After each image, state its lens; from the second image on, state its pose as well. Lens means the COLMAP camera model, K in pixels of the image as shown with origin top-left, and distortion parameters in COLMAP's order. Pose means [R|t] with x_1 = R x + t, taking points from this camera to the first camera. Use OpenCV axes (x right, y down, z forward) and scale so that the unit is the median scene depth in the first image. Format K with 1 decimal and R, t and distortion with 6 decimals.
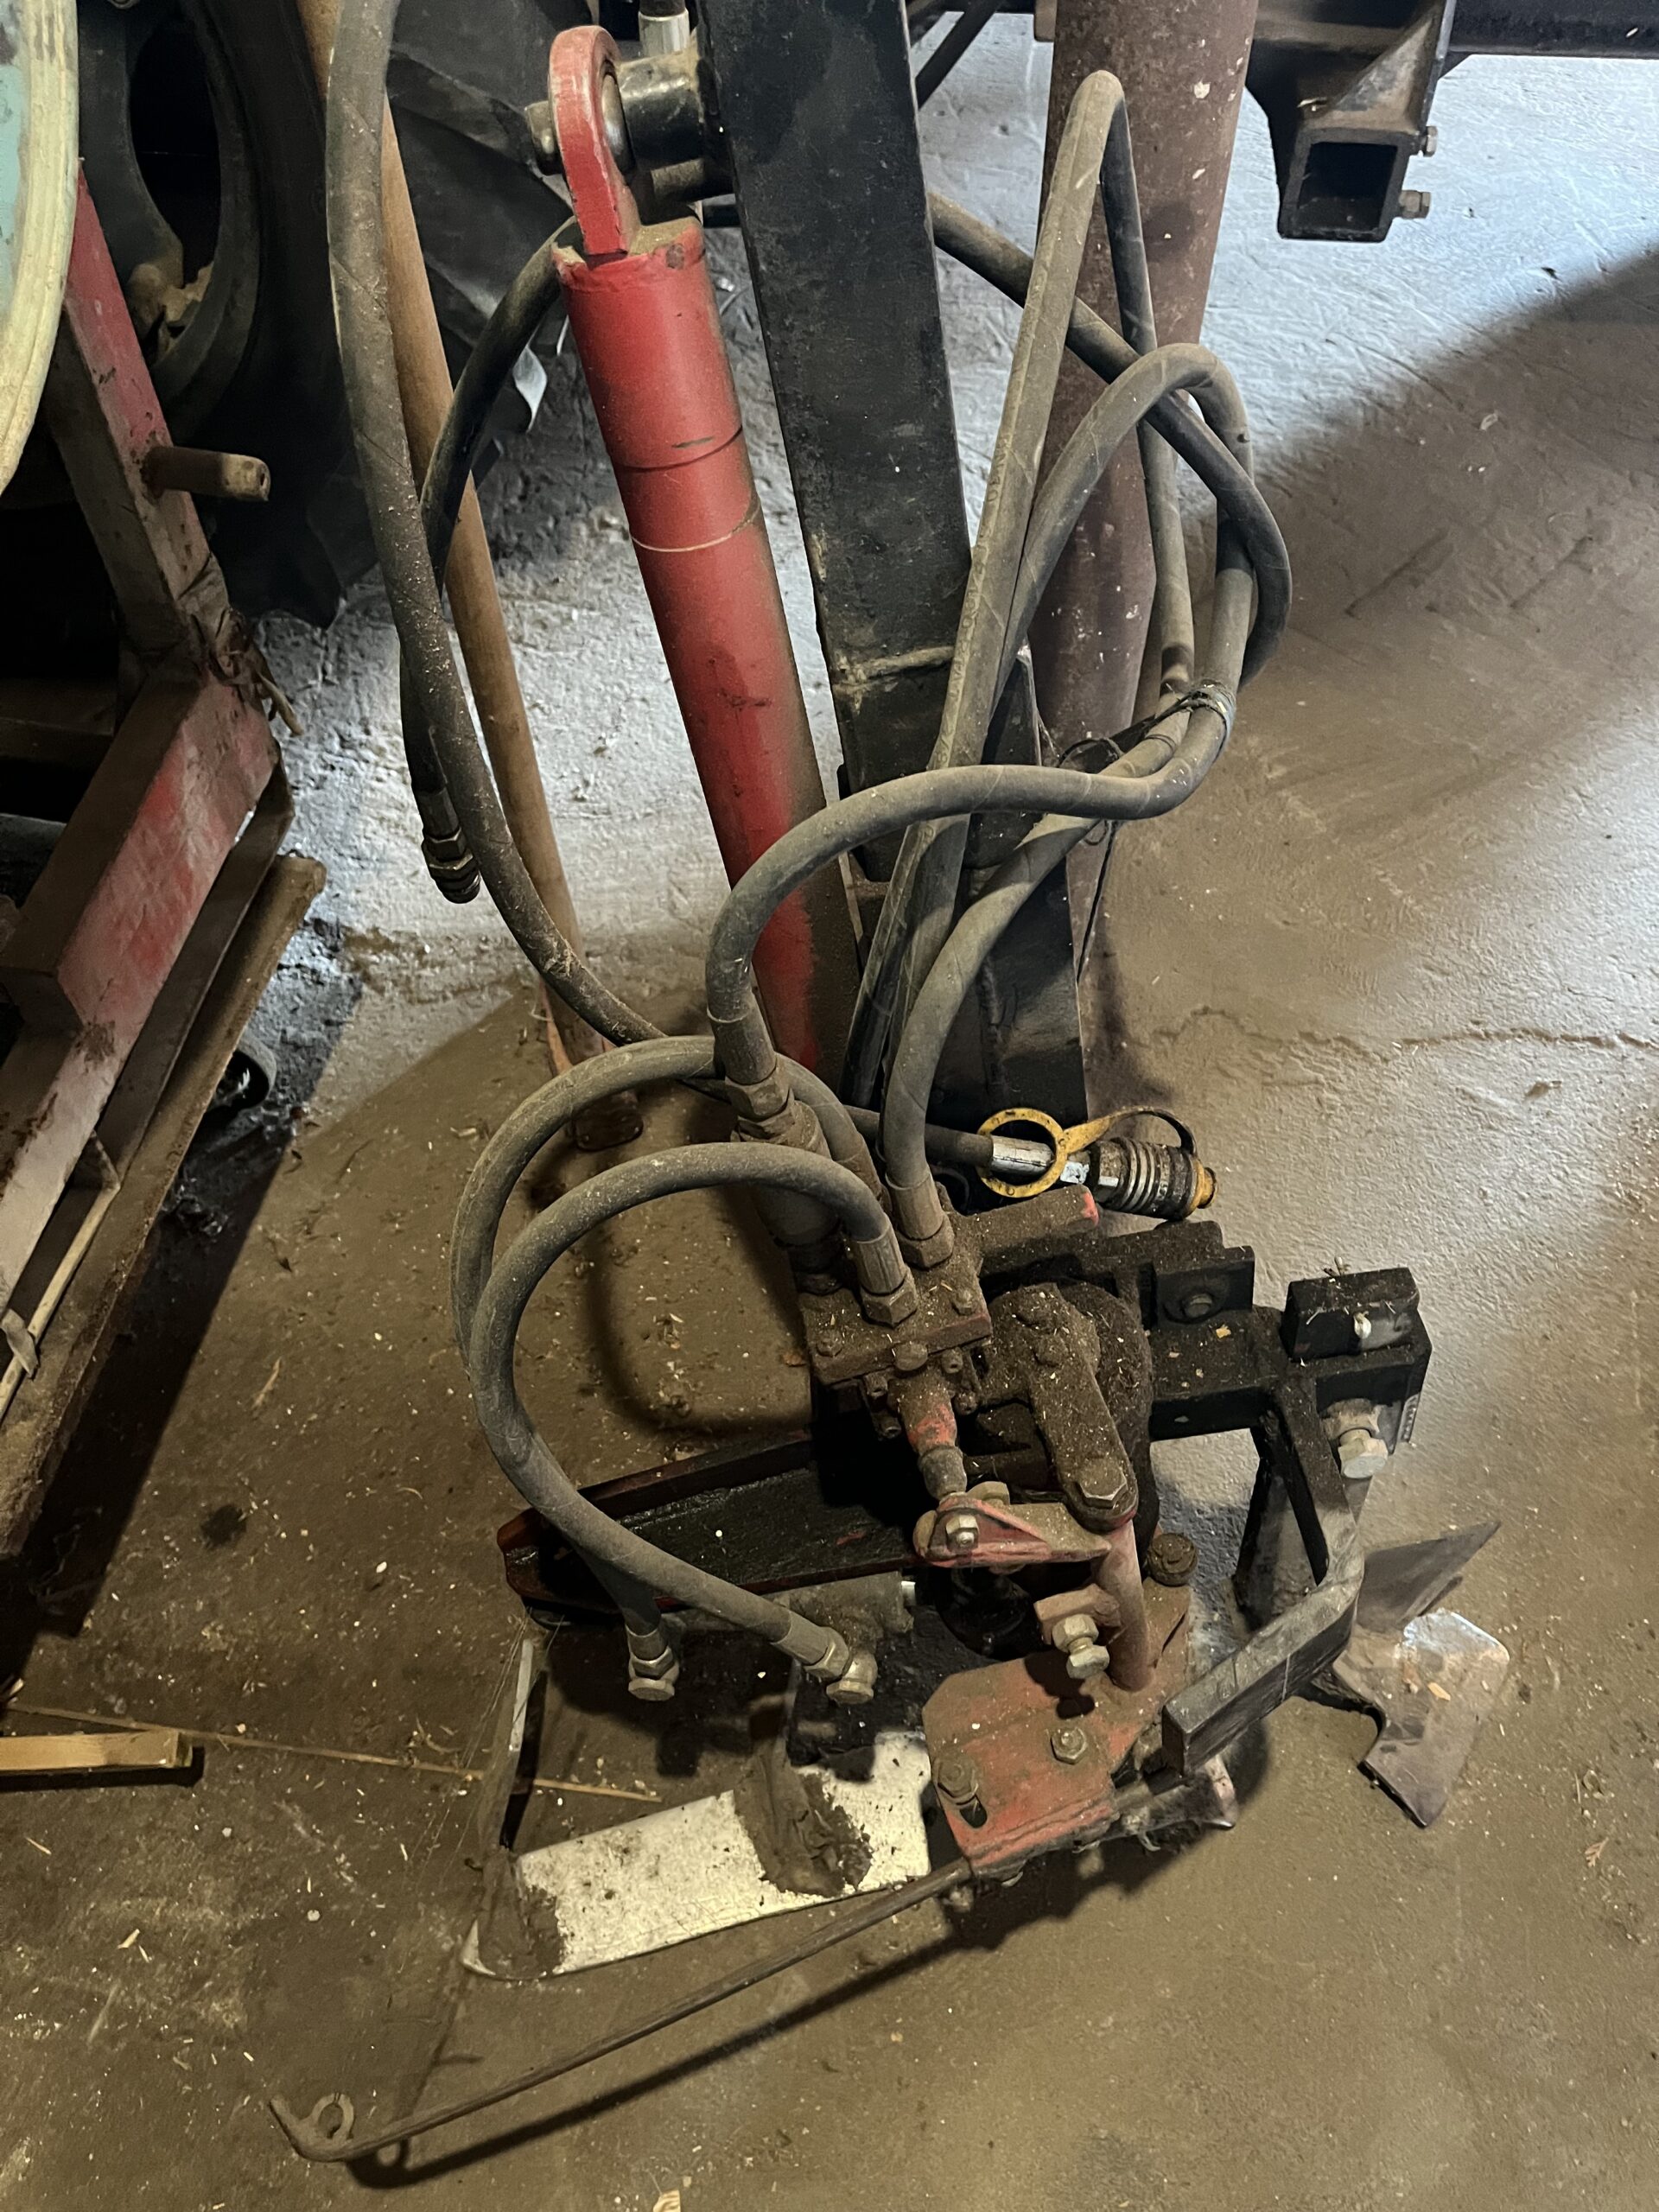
lens RADIAL K [[1690.7, 0, 845.7], [0, 1690.7, 1059.9], [0, 0, 1]] dist [-0.004918, -0.007565]
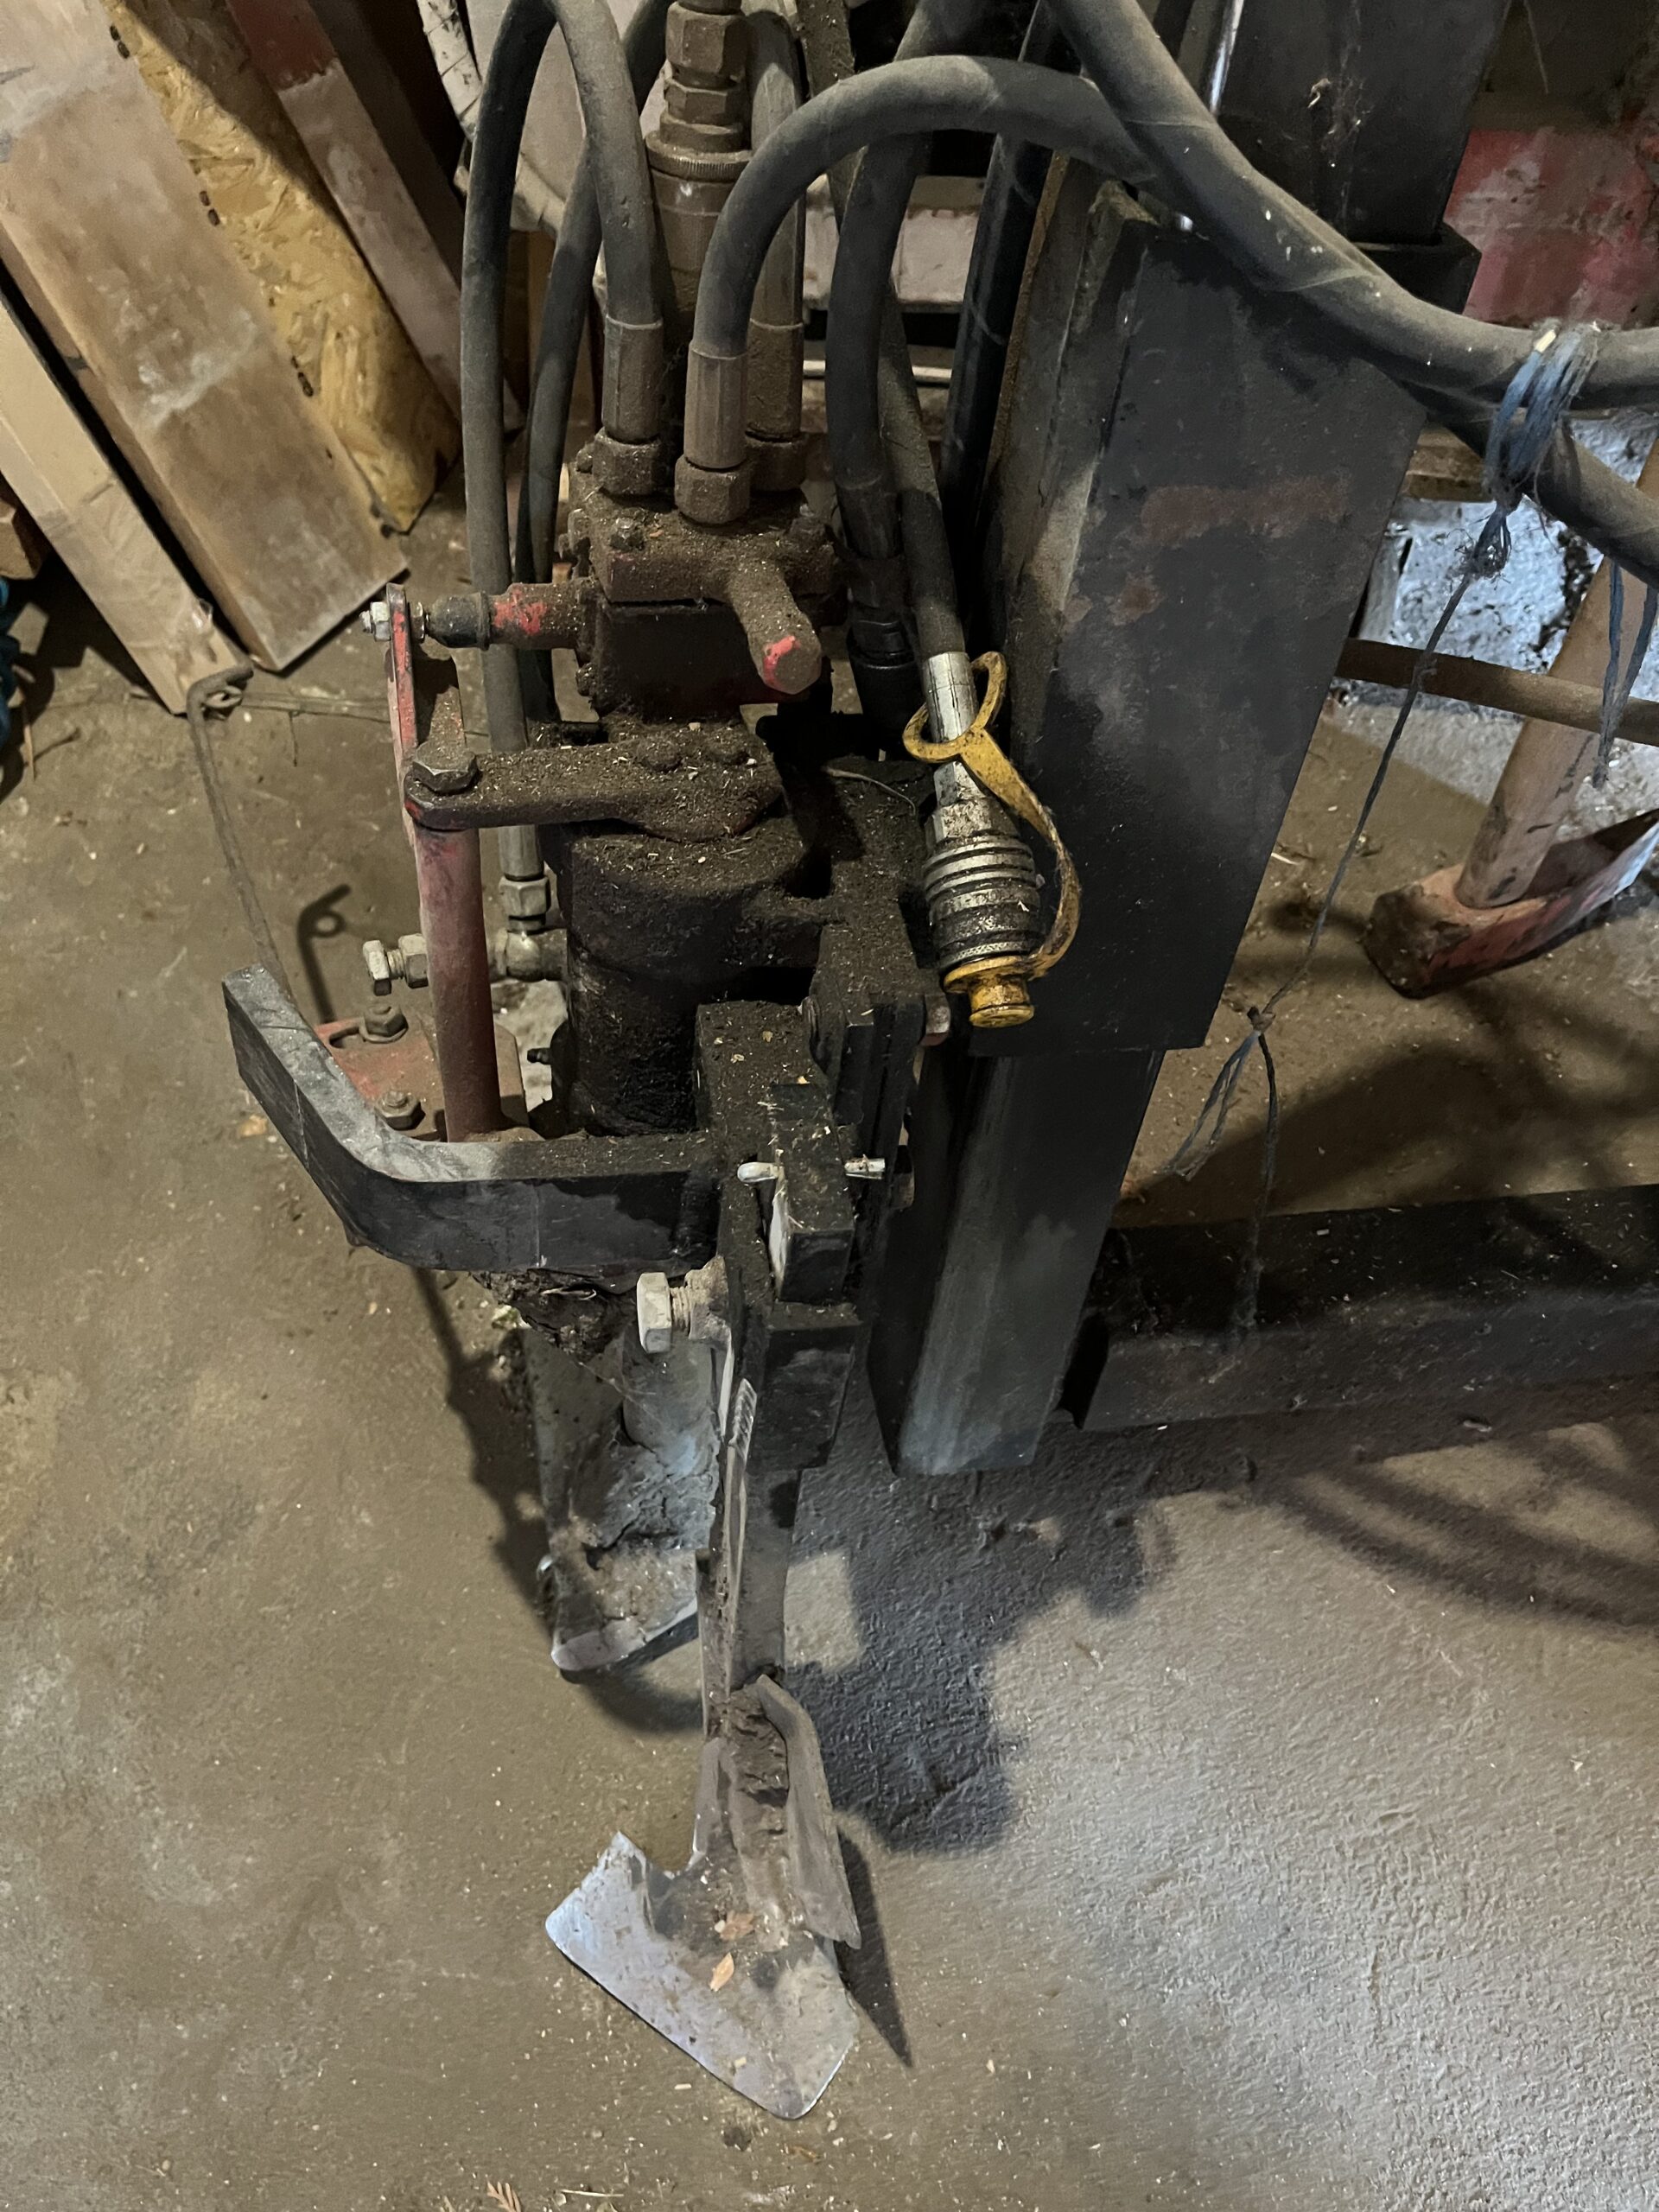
lens RADIAL K [[1726.2, 0, 834.5], [0, 1726.2, 1148.8], [0, 0, 1]] dist [0.040637, -0.001783]
pose [[0.049634, 0.831408, -0.553441, 0.650364], [-0.796961, 0.366956, 0.479787, -0.182236], [0.601987, 0.417258, 0.680814, 0.553027]]
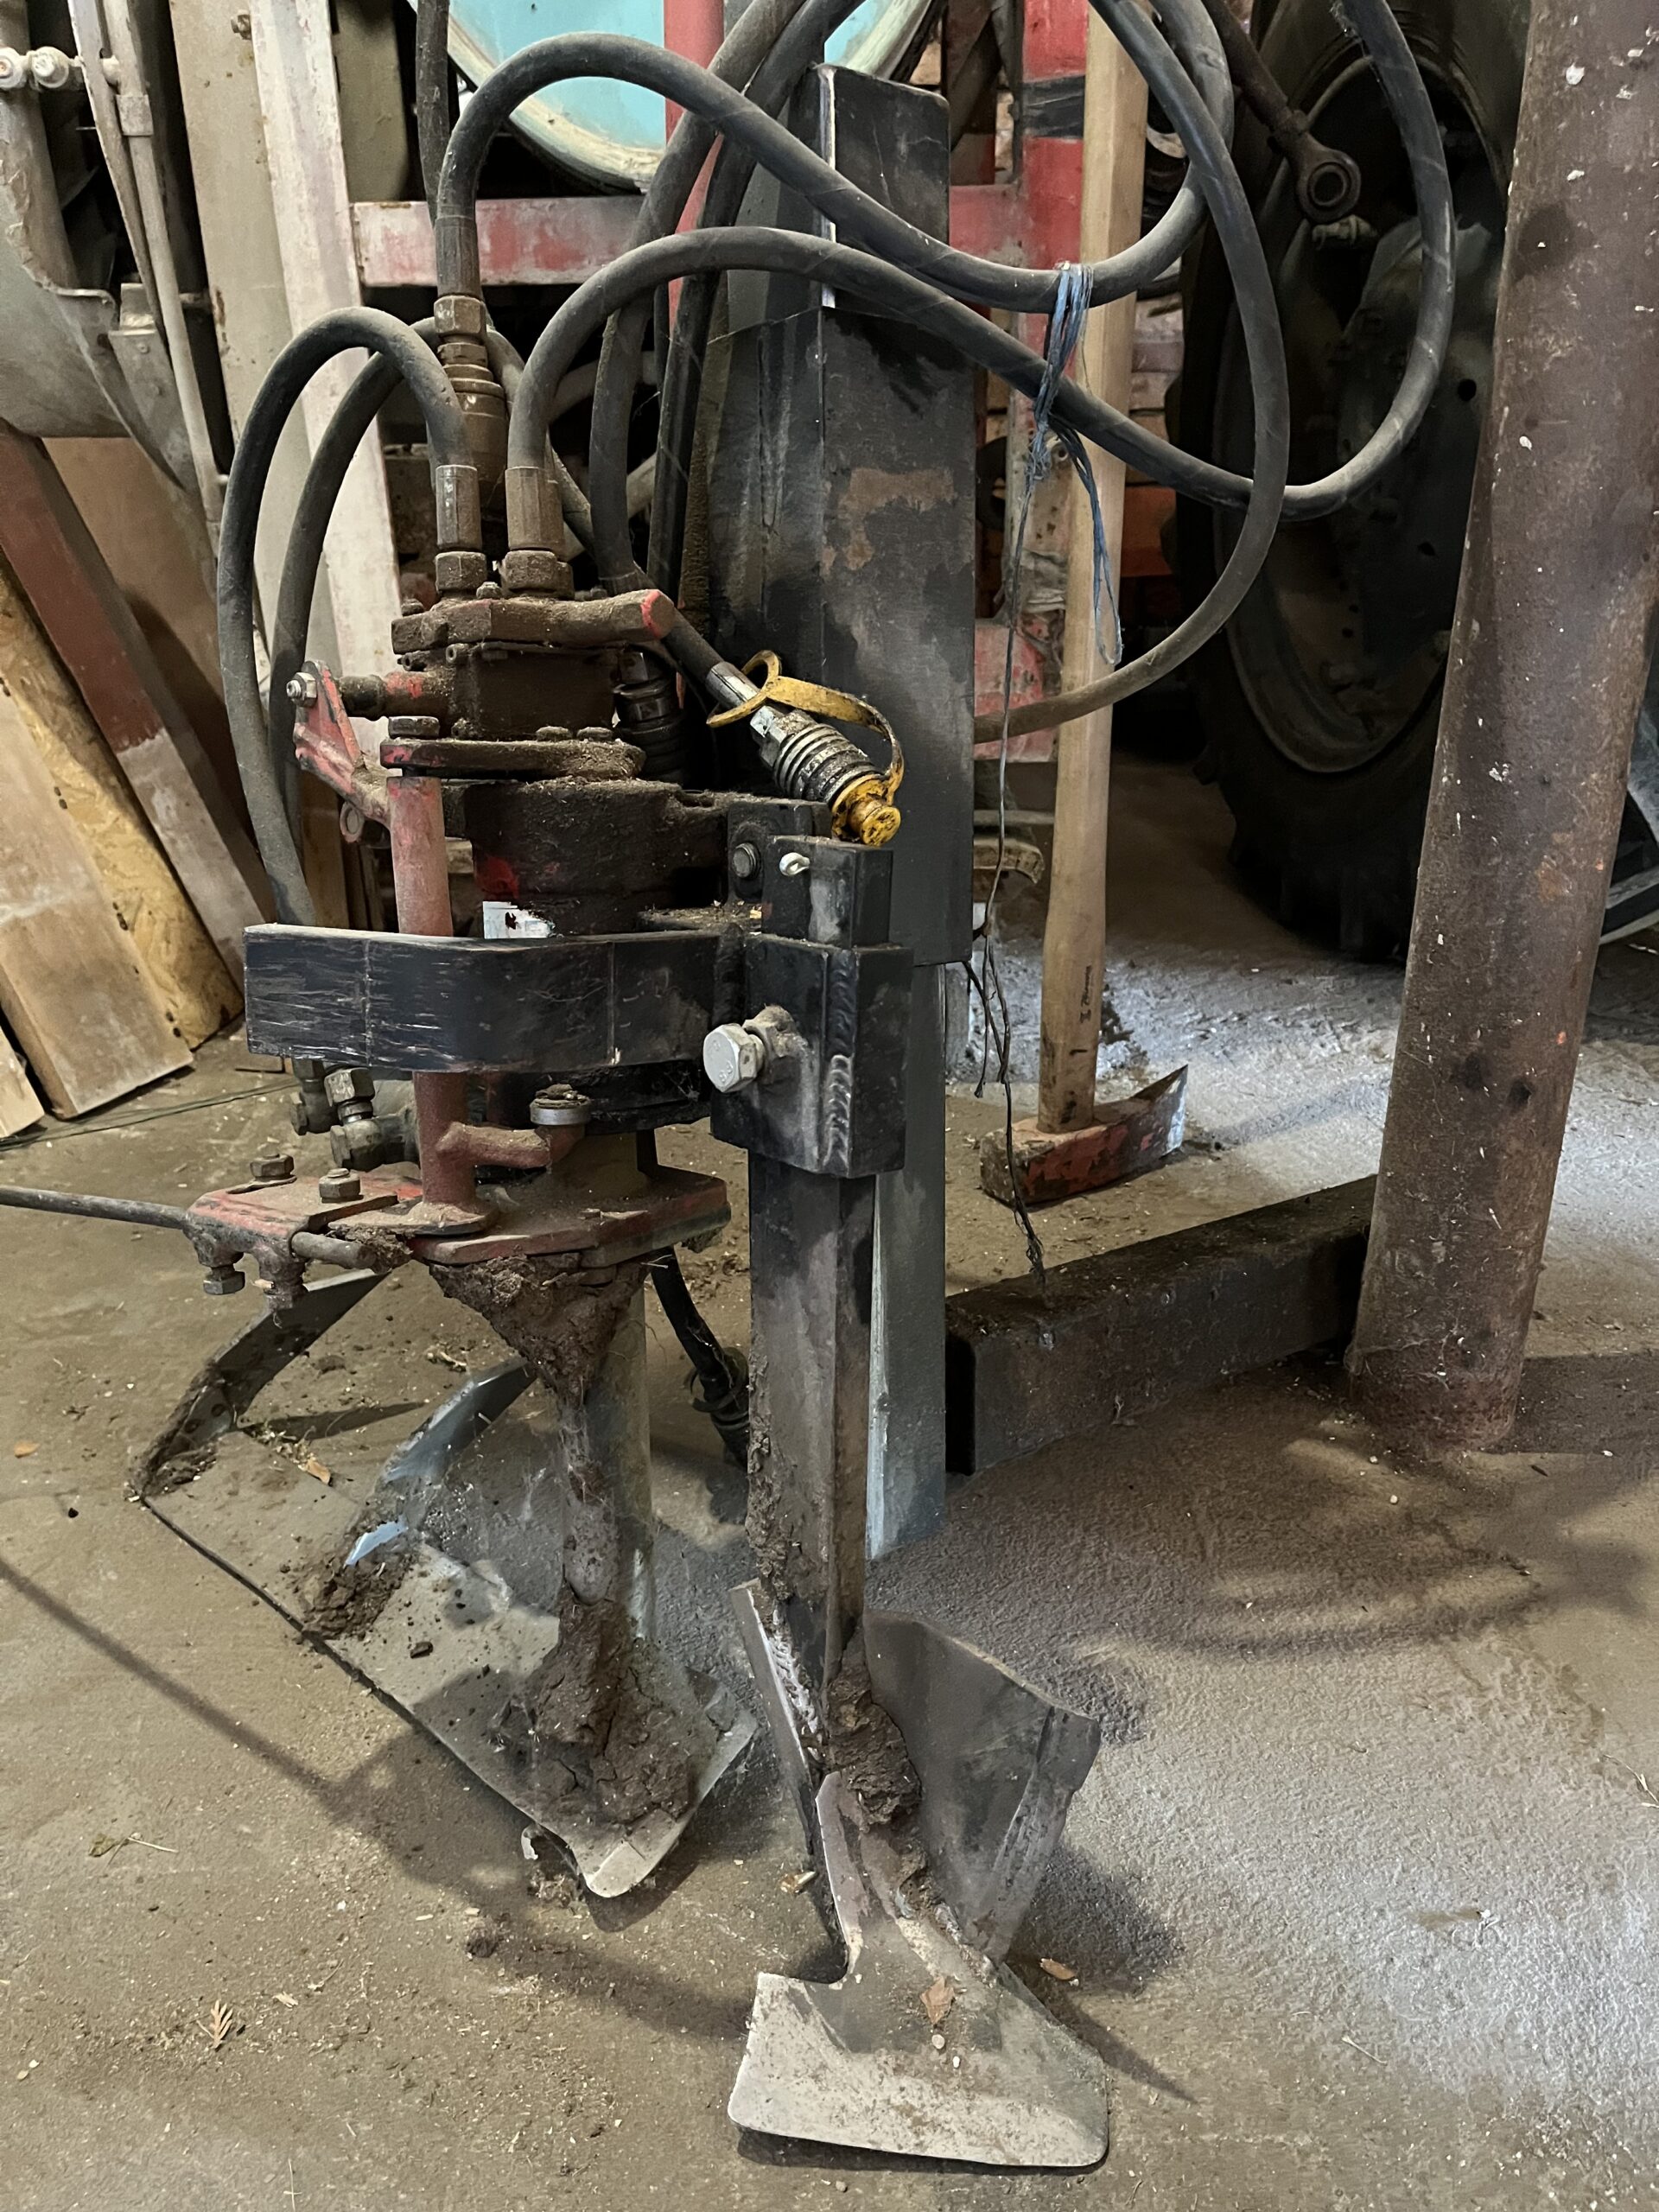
lens RADIAL K [[1726.2, 0, 834.5], [0, 1726.2, 1148.8], [0, 0, 1]] dist [0.040637, -0.001783]
pose [[0.554580, 0.323829, -0.766535, 0.968527], [-0.660756, 0.731303, -0.169105, 0.376397], [0.505809, 0.600275, 0.619538, 0.568884]]
